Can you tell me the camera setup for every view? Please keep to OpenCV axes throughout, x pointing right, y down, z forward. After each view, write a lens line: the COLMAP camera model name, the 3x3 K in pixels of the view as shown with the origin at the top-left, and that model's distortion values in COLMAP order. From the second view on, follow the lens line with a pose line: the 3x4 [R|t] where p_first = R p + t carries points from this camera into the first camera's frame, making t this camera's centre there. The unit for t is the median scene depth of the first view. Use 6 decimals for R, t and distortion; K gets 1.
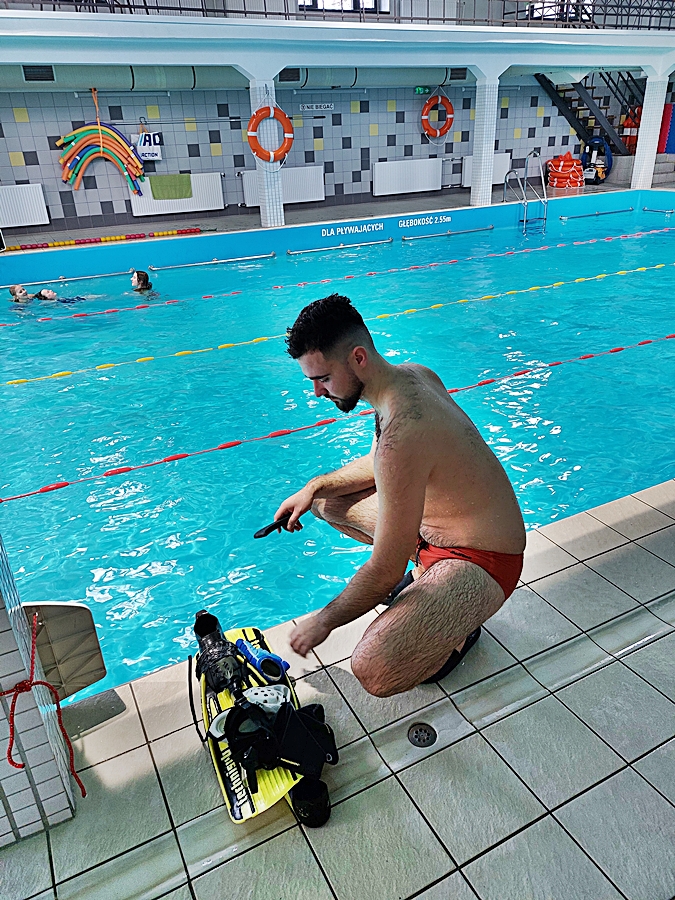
lens RADIAL K [[643.3, 0, 357.5], [0, 643.3, 463.0], [0, 0, 1]] dist [0.074783, -0.070546]
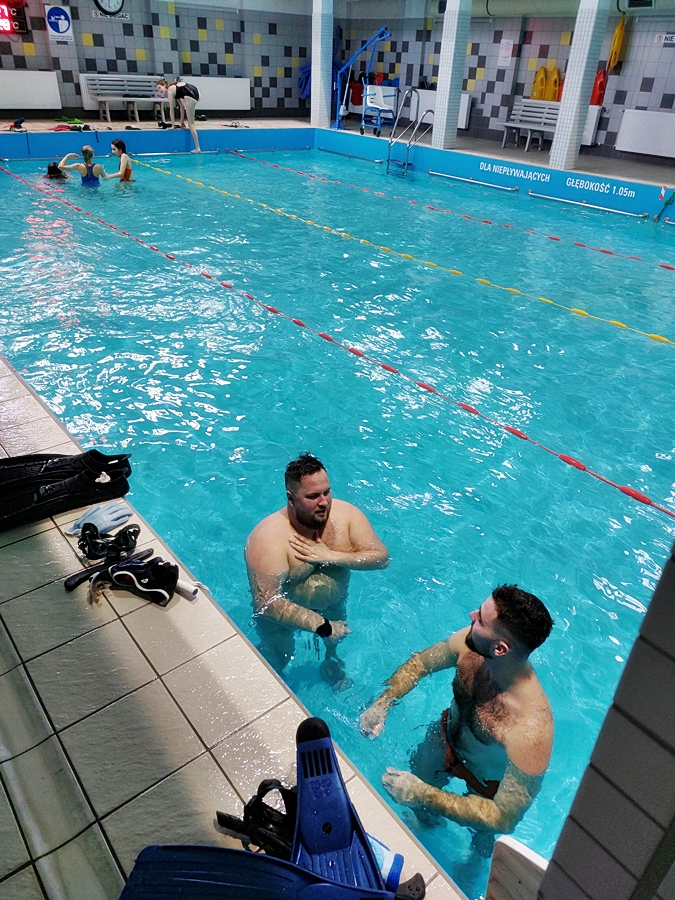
lens RADIAL K [[643.3, 0, 352.4], [0, 643.3, 447.8], [0, 0, 1]] dist [0.074783, -0.070546]
pose [[0.191164, 0.542691, -0.817889, 1.001981], [-0.483560, 0.777193, 0.402667, -0.335205], [0.854182, 0.318523, 0.410995, 0.571743]]
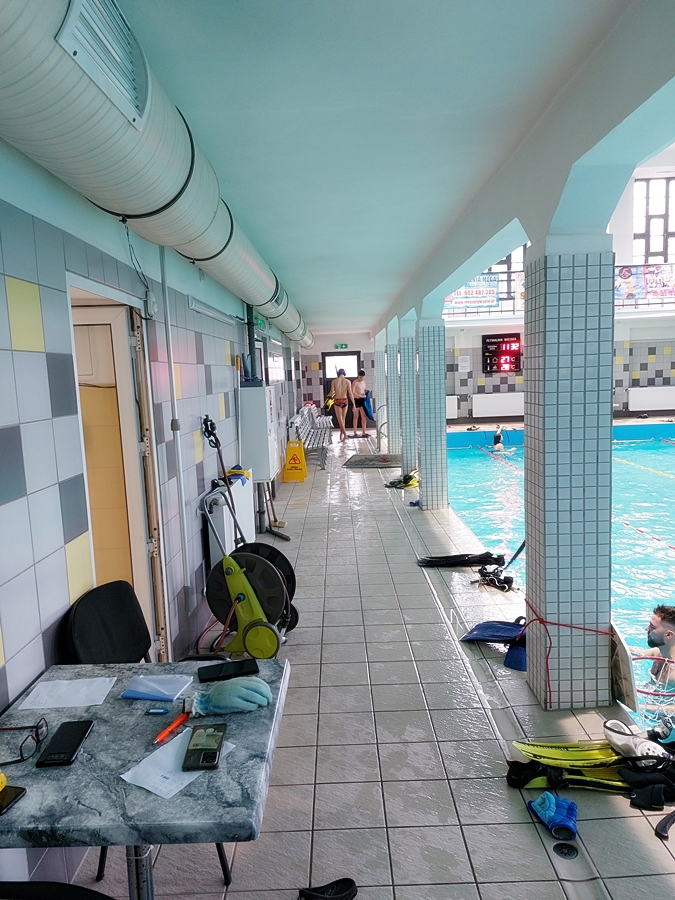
lens RADIAL K [[643.3, 0, 350.6], [0, 643.3, 452.4], [0, 0, 1]] dist [0.074783, -0.070546]
pose [[-0.451074, 0.162973, -0.877481, 1.171555], [-0.343315, 0.875849, 0.339152, -0.373344], [0.823813, 0.454235, -0.339121, 0.609862]]
